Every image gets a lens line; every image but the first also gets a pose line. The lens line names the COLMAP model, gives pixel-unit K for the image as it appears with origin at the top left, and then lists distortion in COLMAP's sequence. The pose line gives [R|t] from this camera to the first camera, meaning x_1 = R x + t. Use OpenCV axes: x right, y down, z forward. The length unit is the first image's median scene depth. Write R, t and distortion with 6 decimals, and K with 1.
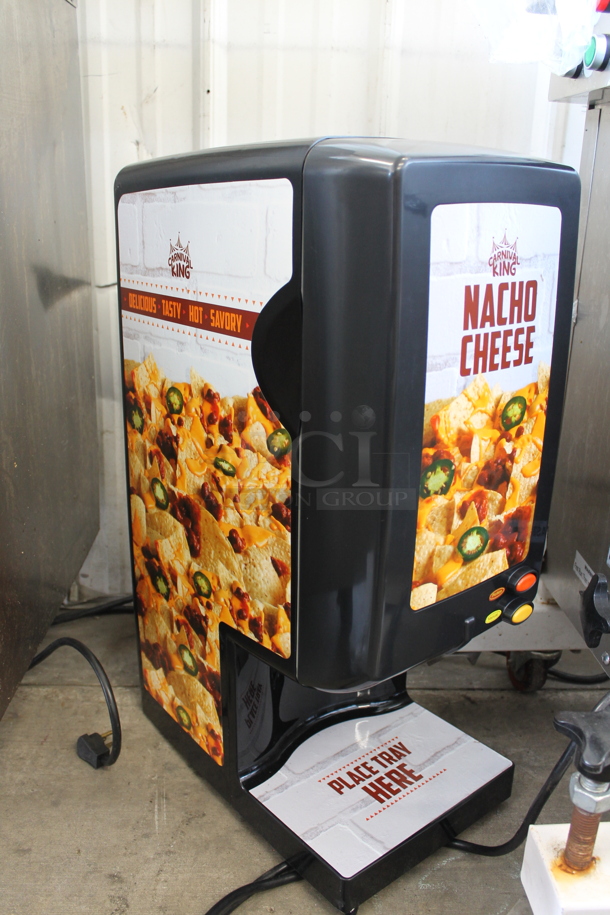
lens RADIAL K [[914.0, 0, 305.0], [0, 914.0, 457.5], [0, 0, 1]] dist [-0.258845, 0.290287]
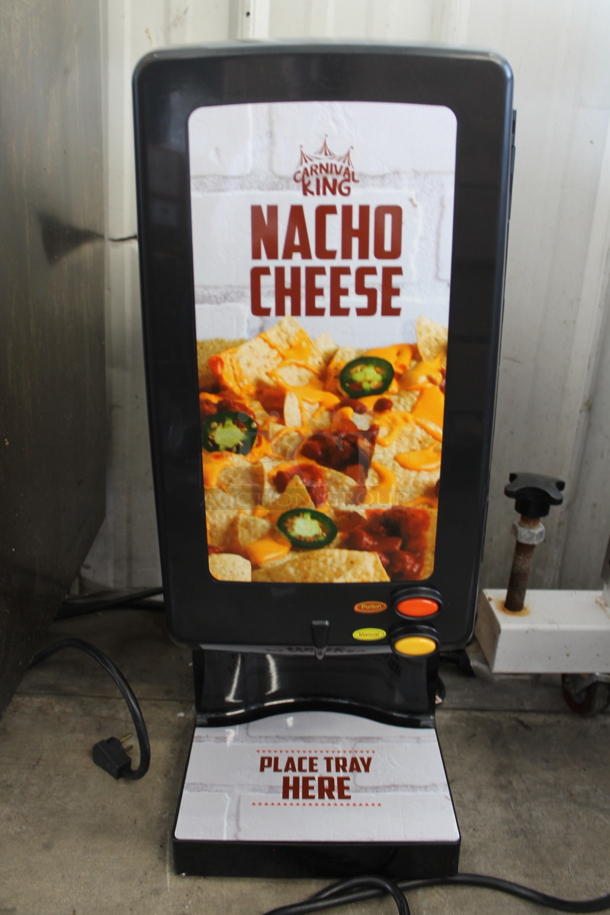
lens RADIAL K [[914.0, 0, 305.0], [0, 914.0, 457.5], [0, 0, 1]] dist [-0.258845, 0.290287]
pose [[0.717456, 0.216559, -0.662087, 0.754407], [-0.189306, 0.975294, 0.113866, -0.064129], [0.670388, 0.043643, 0.740726, 0.407614]]
